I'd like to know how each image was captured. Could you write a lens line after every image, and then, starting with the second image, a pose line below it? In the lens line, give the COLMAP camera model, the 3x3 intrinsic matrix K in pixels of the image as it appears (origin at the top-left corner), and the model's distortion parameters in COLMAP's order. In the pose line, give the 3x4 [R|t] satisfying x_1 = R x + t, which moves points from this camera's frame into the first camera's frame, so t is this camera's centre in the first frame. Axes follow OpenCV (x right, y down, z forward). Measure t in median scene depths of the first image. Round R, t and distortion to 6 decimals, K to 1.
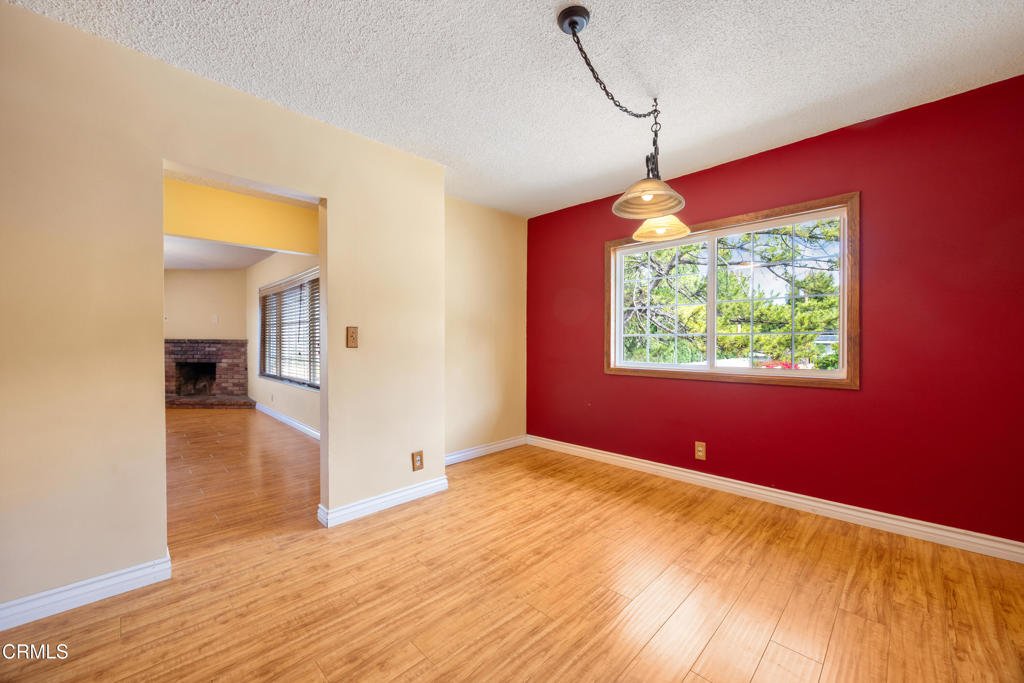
lens RADIAL K [[399.3, 0, 511.3], [0, 399.3, 347.2], [0, 0, 1]] dist [-0.006079, -0.000116]
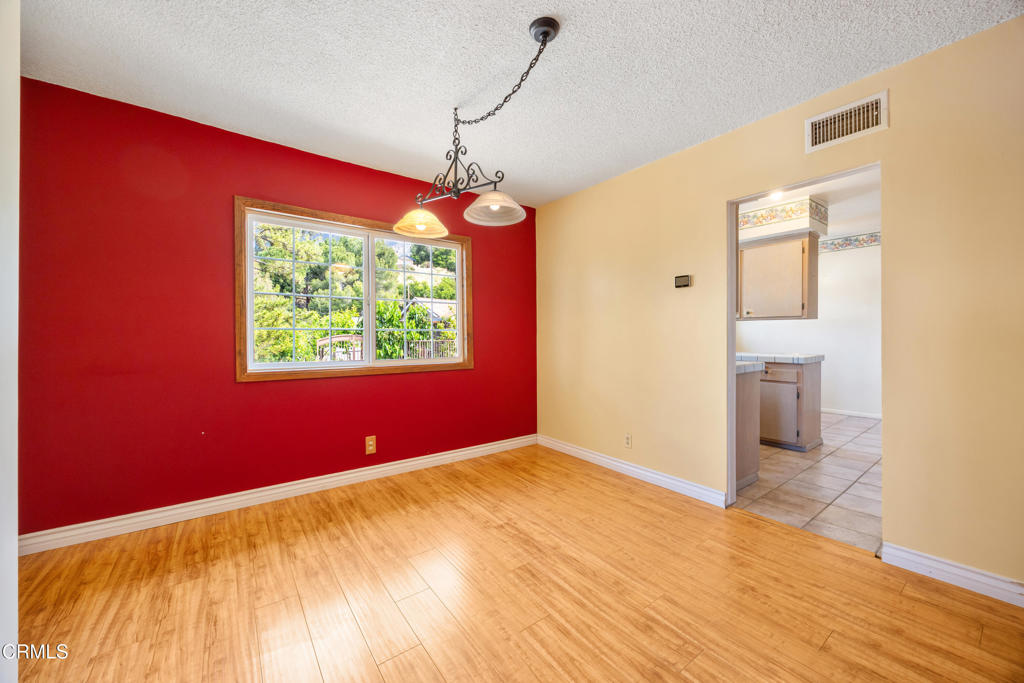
lens RADIAL K [[391.7, 0, 522.5], [0, 391.7, 338.2], [0, 0, 1]] dist [-0.000277, -0.000071]
pose [[0.128597, -0.003068, 0.991692, -0.455301], [0.014862, 0.999889, 0.001166, -0.005381], [-0.991585, 0.014589, 0.128629, 0.484612]]
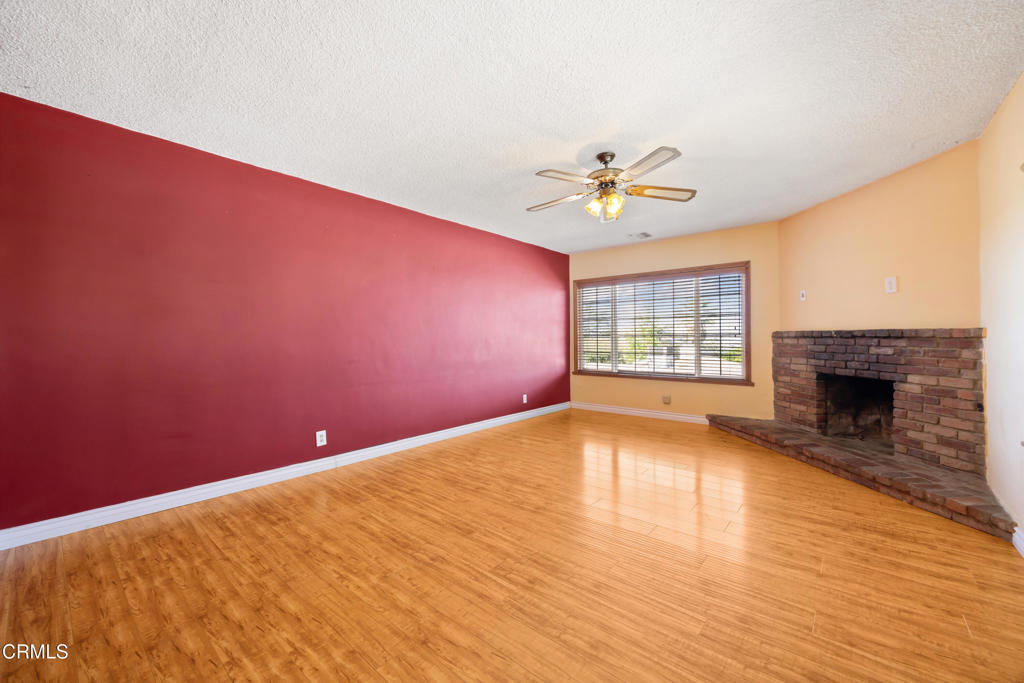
lens RADIAL K [[395.3, 0, 511.2], [0, 395.3, 340.3], [0, 0, 1]] dist [0.000969, 0.000037]
pose [[0.085042, 0.000534, -0.996377, -0.771698], [-0.003191, 0.999995, 0.000263, -0.012597], [0.996372, 0.003157, 0.085043, 1.226180]]
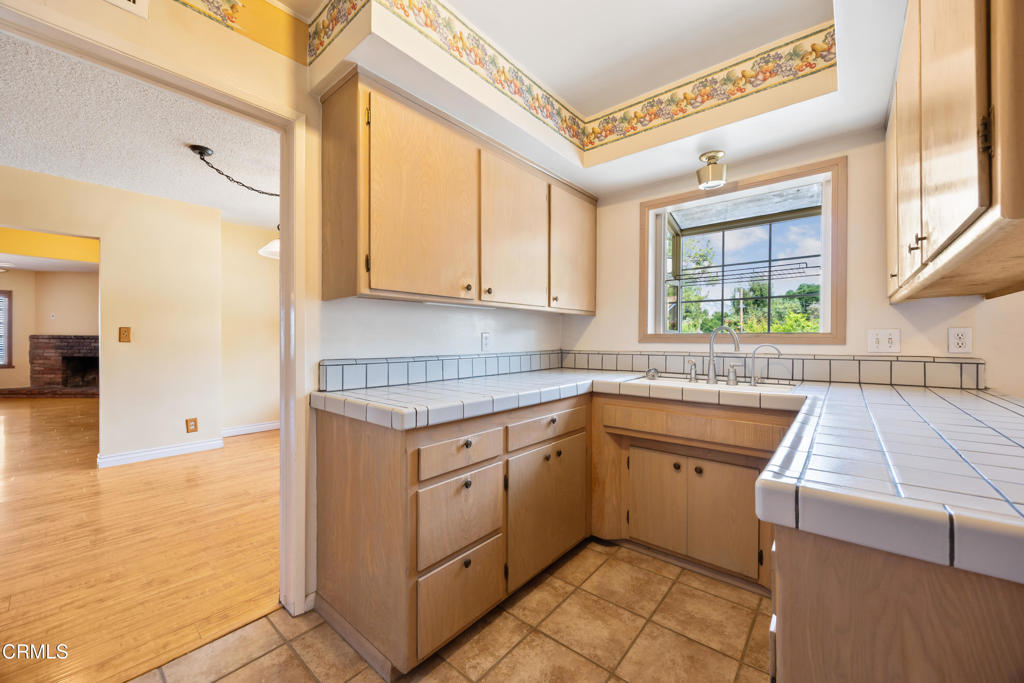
lens RADIAL K [[400.9, 0, 510.4], [0, 400.9, 338.8], [0, 0, 1]] dist [0.000257, -0.000261]
pose [[0.997676, 0.002331, 0.068098, 0.705669], [-0.001463, 0.999917, -0.012783, 0.004777], [-0.068122, 0.012654, 0.997597, -0.413669]]
